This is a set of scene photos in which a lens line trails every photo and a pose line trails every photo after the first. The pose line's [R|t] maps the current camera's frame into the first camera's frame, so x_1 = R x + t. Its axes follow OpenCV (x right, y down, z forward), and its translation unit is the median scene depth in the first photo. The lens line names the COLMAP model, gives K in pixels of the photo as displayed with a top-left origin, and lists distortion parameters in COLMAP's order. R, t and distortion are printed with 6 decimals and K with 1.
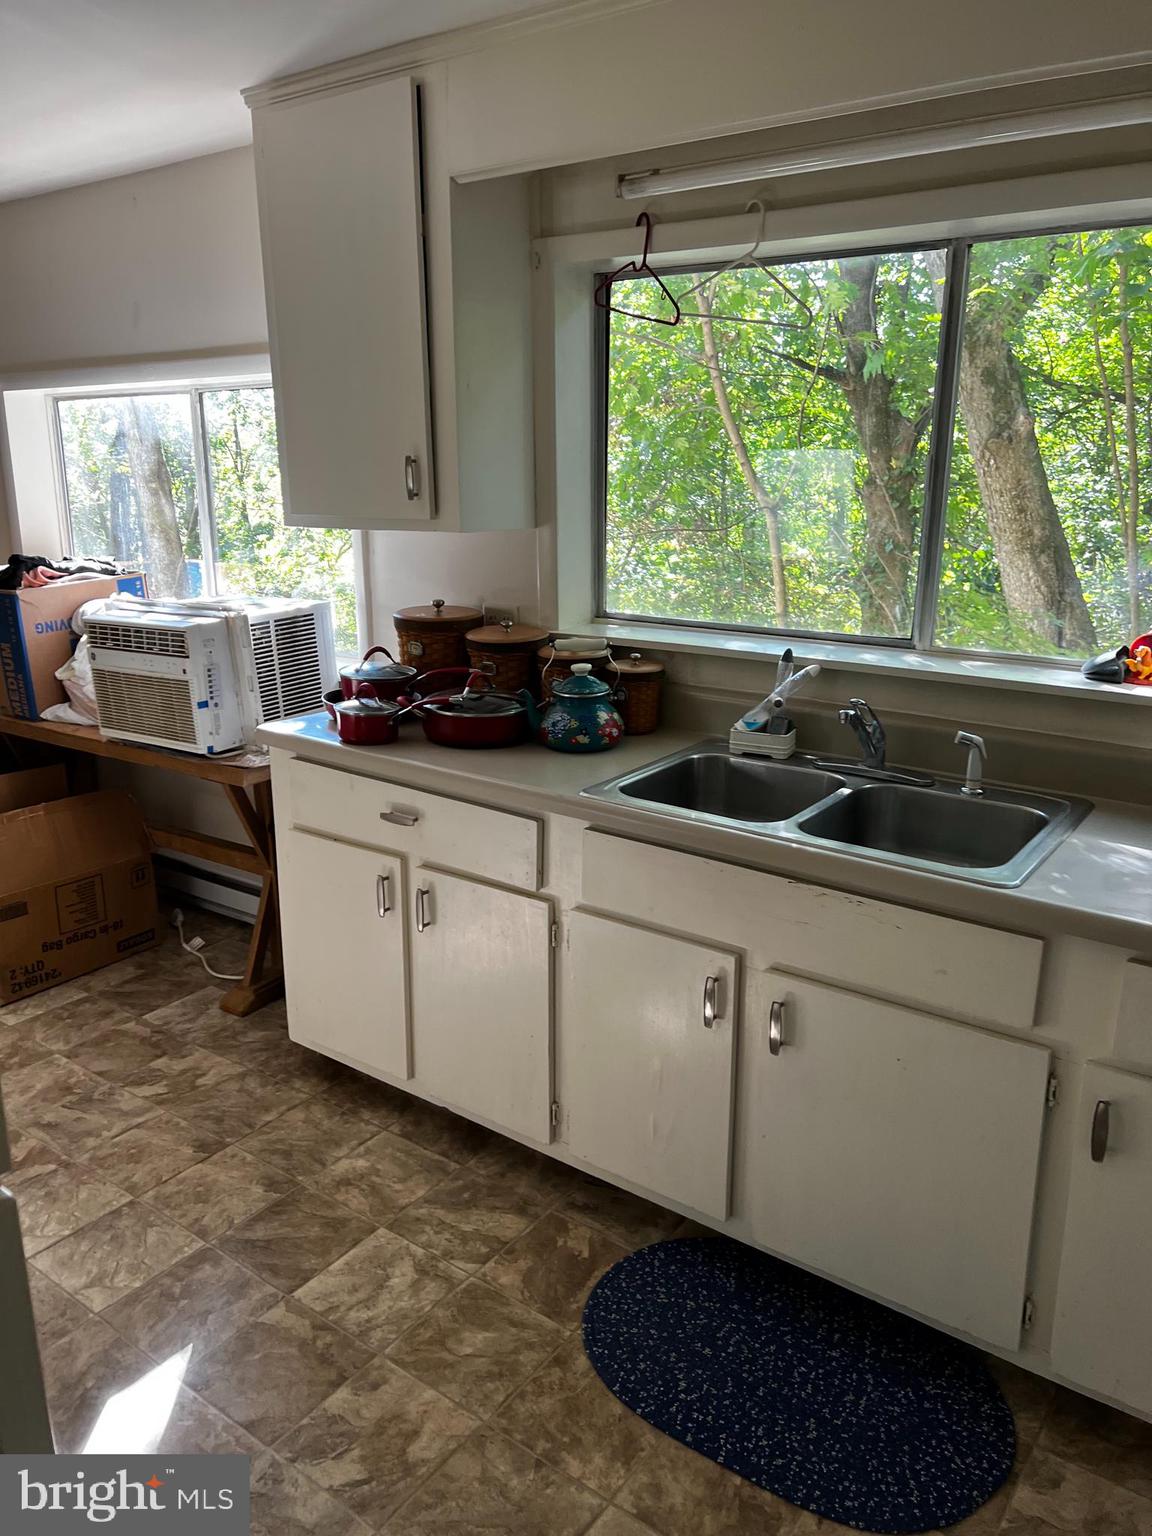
lens RADIAL K [[1151.2, 0, 574.0], [0, 1151.2, 742.9], [0, 0, 1]] dist [0.050846, -0.053887]
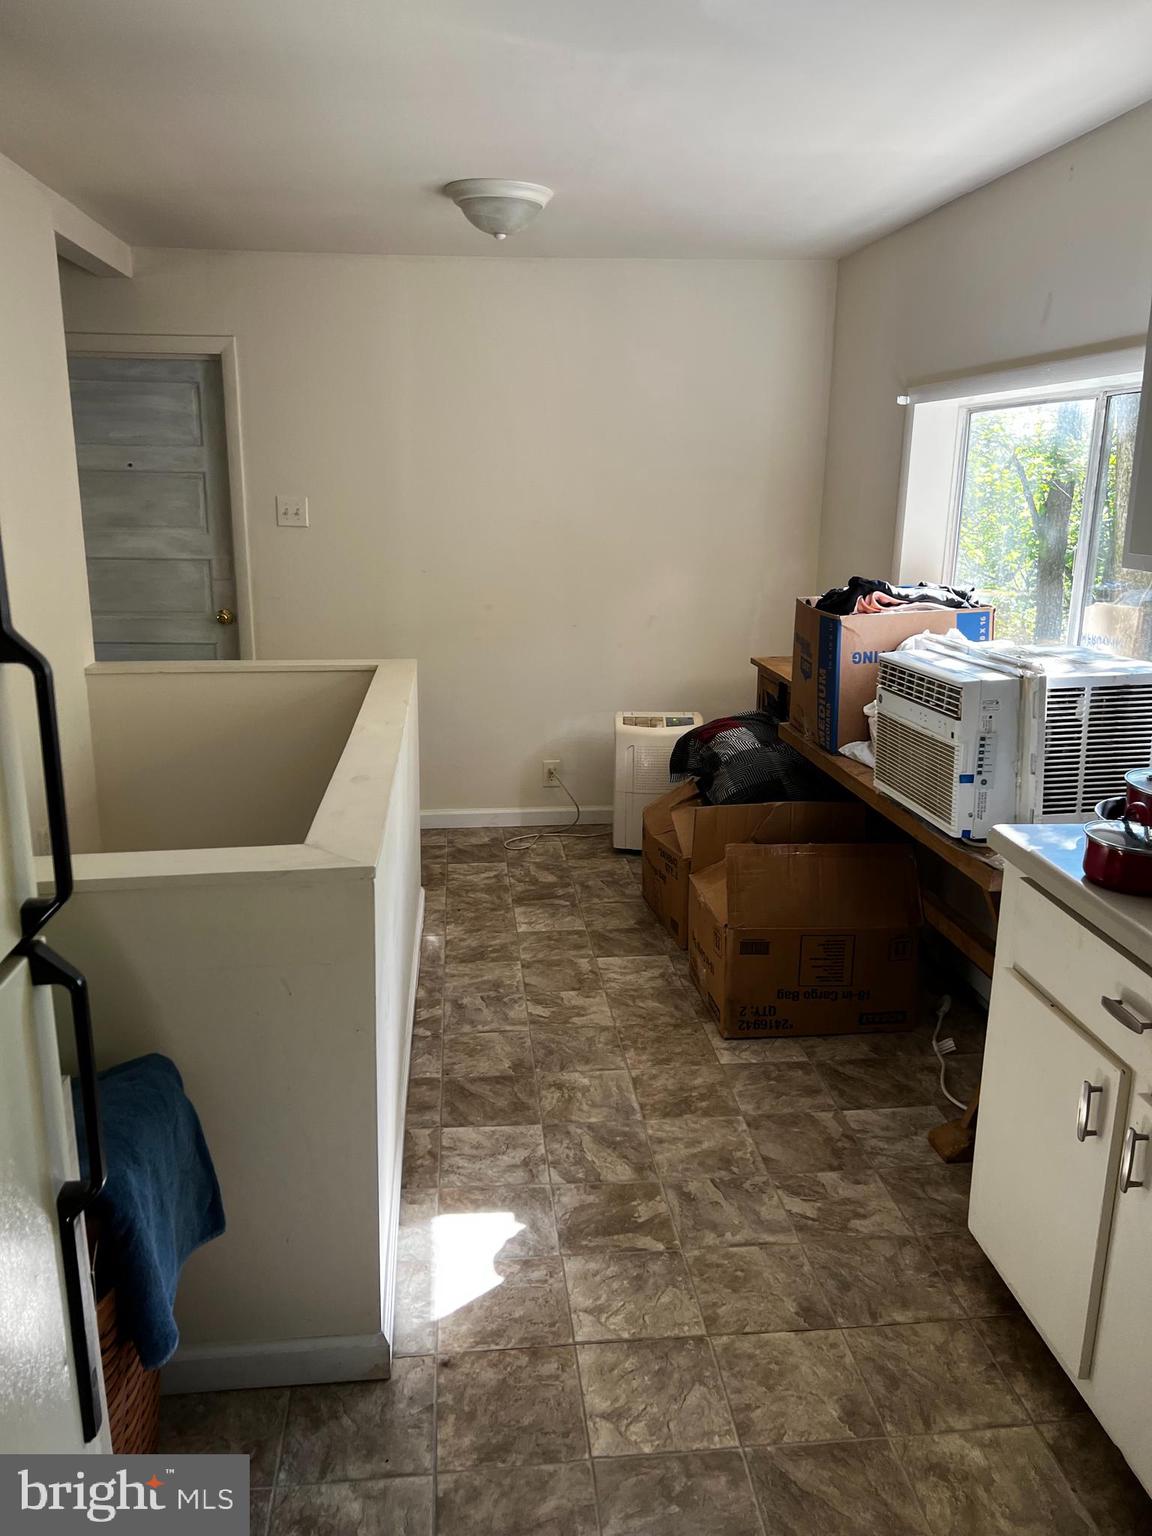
lens RADIAL K [[1151.2, 0, 574.0], [0, 1151.2, 742.9], [0, 0, 1]] dist [0.050846, -0.053887]
pose [[0.668663, 0.181757, -0.721009, 0.075741], [-0.189903, 0.979251, 0.070741, -0.062229], [0.718906, 0.089620, 0.689306, 0.235950]]
